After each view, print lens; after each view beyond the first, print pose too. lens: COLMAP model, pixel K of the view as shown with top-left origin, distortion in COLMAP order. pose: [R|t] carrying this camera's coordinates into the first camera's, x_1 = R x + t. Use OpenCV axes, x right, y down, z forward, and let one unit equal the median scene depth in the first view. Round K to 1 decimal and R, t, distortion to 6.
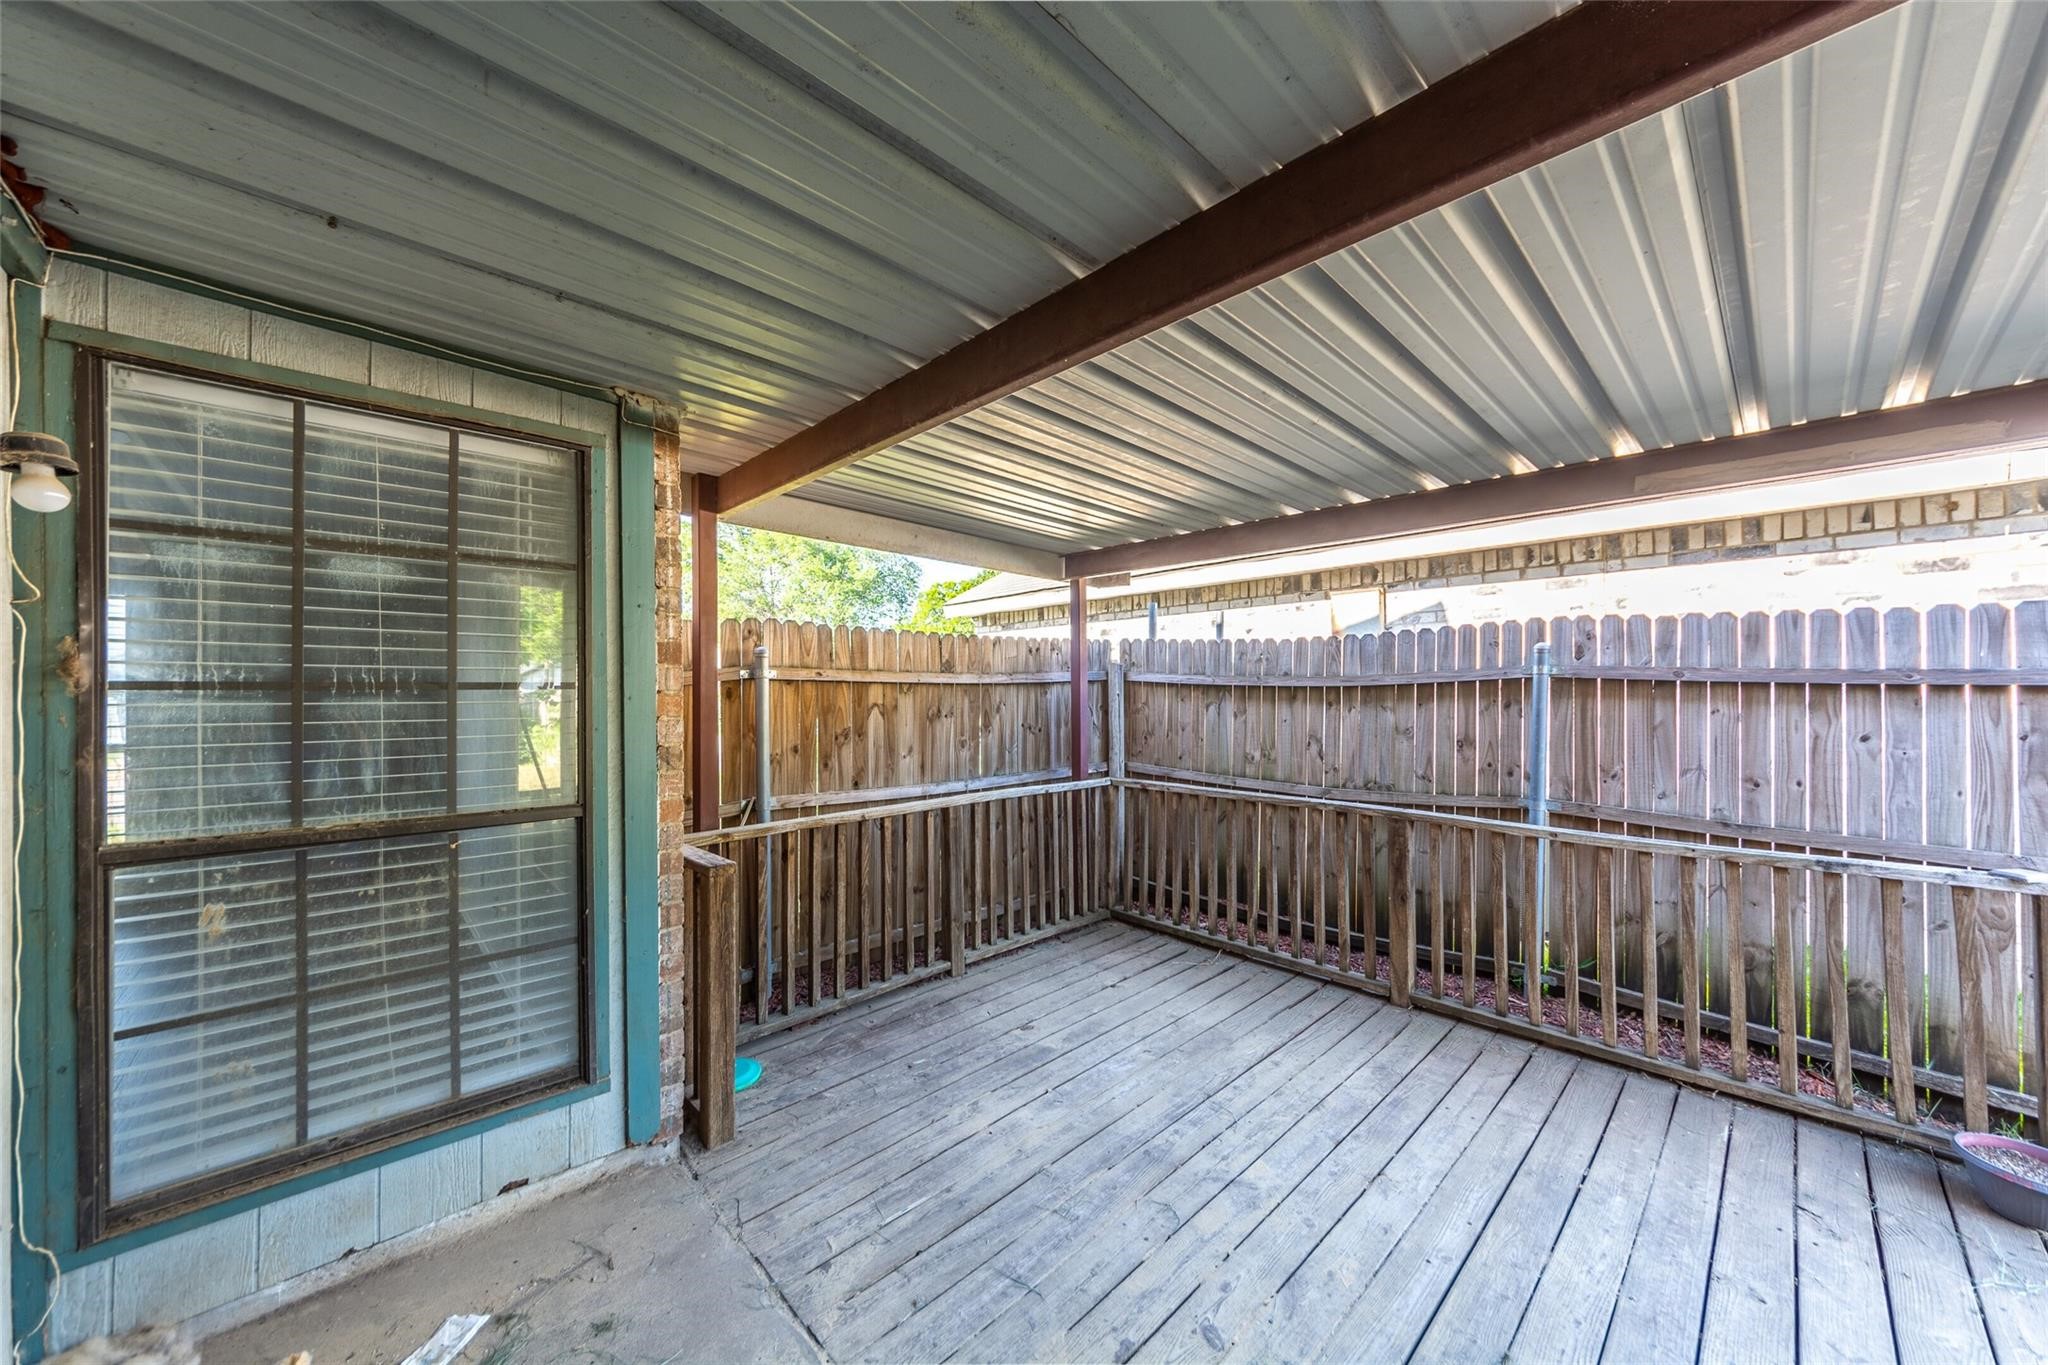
lens RADIAL K [[743.3, 0, 1010.9], [0, 743.3, 690.7], [0, 0, 1]] dist [0.008749, -0.002265]
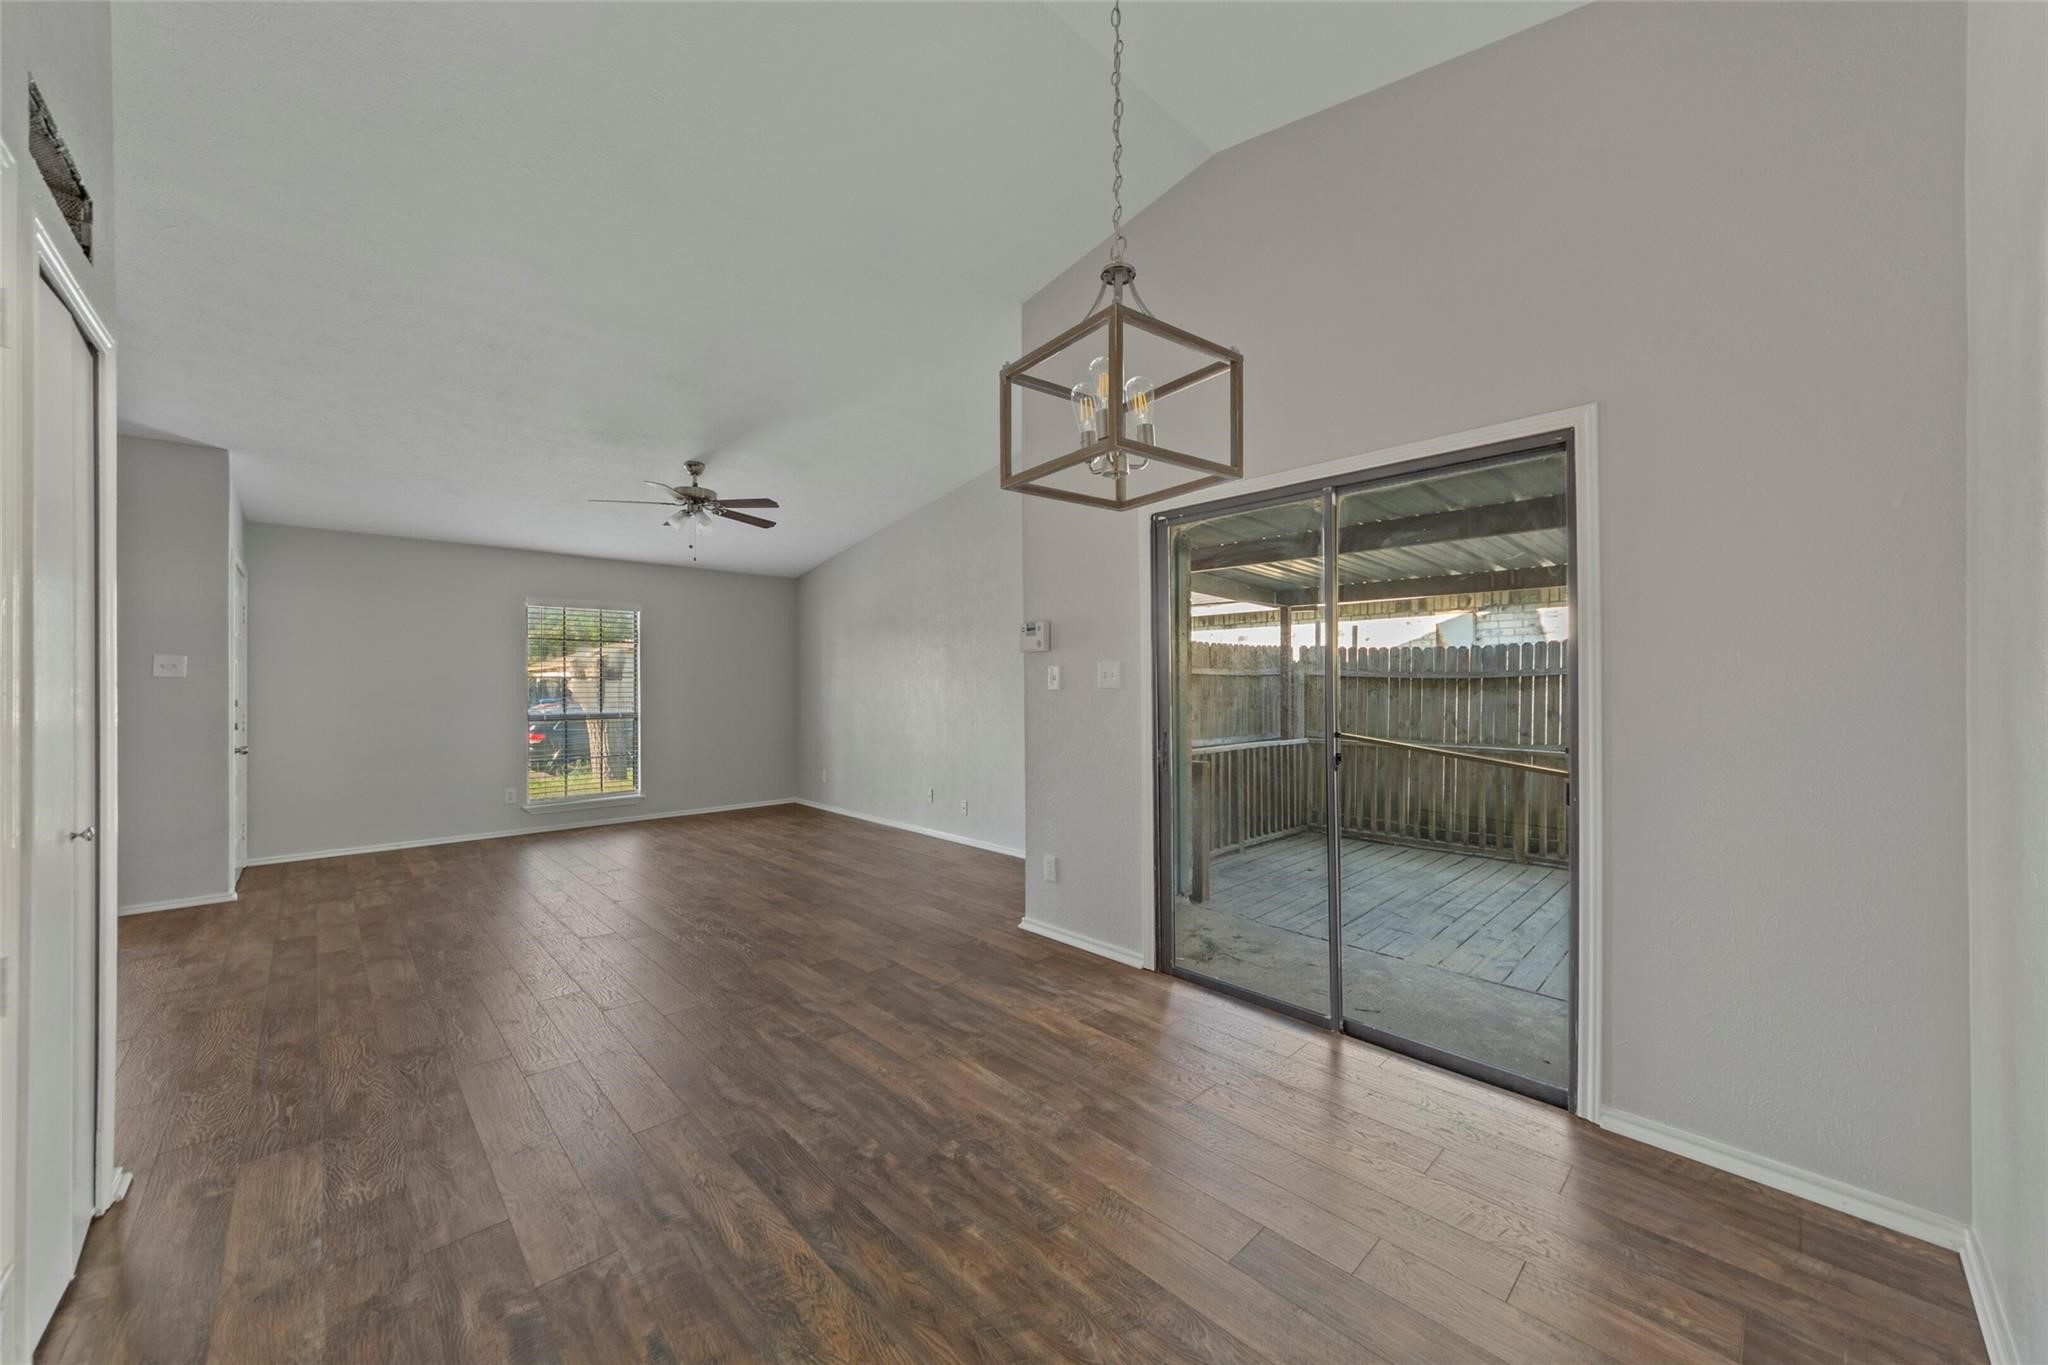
lens RADIAL K [[743.3, 0, 1016.9], [0, 743.3, 688.4], [0, 0, 1]] dist [0.008749, -0.002265]
pose [[0.999976, 0.005946, 0.003648, -0.504223], [-0.005948, 0.999982, 0.000678, 0.019137], [-0.003644, -0.000699, 0.999993, -0.557065]]
